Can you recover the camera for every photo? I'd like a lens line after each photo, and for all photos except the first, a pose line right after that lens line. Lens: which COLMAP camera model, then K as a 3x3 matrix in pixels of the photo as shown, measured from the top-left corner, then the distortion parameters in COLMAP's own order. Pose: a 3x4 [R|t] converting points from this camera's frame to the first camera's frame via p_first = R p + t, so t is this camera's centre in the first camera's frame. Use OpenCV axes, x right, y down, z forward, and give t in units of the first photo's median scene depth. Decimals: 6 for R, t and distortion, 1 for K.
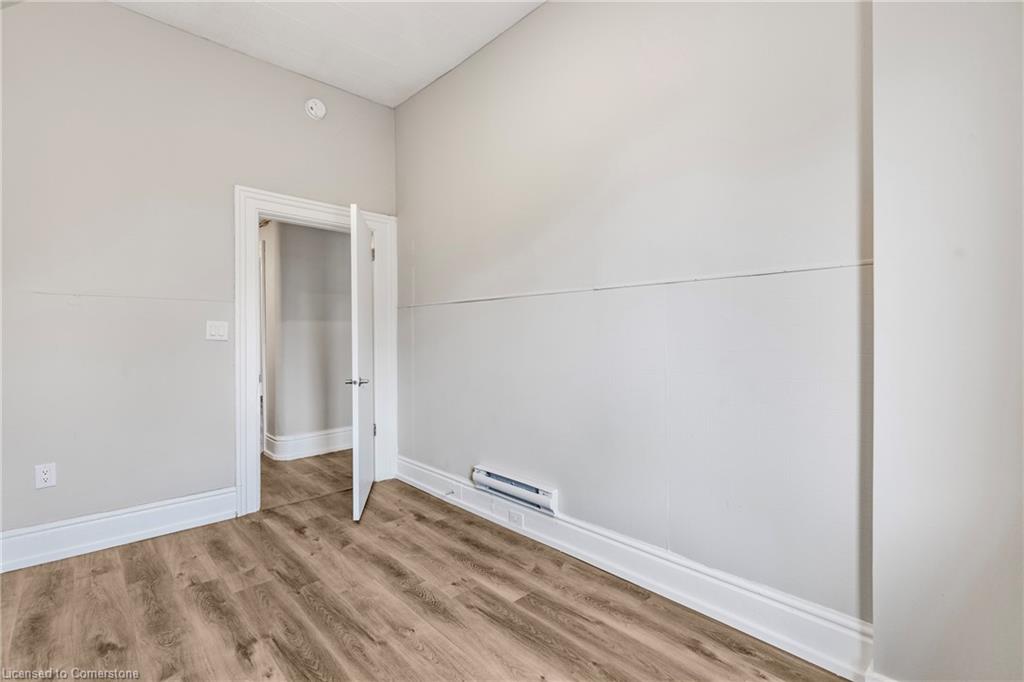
lens RADIAL K [[460.1, 0, 511.4], [0, 460.1, 342.2], [0, 0, 1]] dist [0.002452, 0.000157]
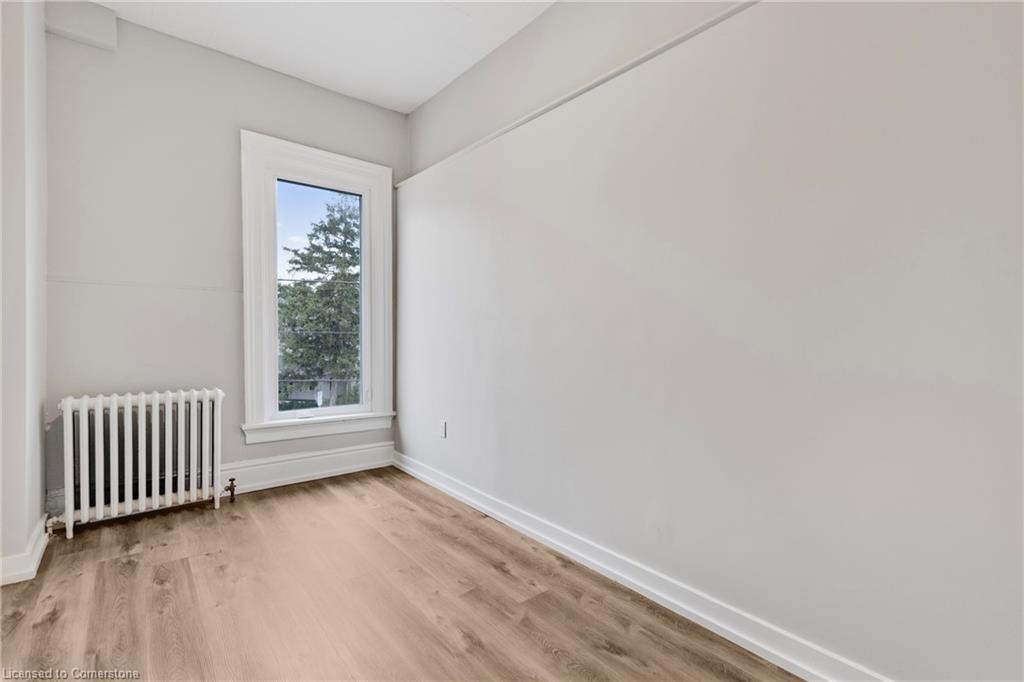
lens RADIAL K [[460.1, 0, 512.6], [0, 460.1, 337.2], [0, 0, 1]] dist [0.002452, 0.000157]
pose [[-0.997907, -0.007250, 0.064263, -0.710603], [-0.006322, 0.999873, 0.014627, -0.007451], [-0.064360, 0.014190, -0.997826, 1.947303]]
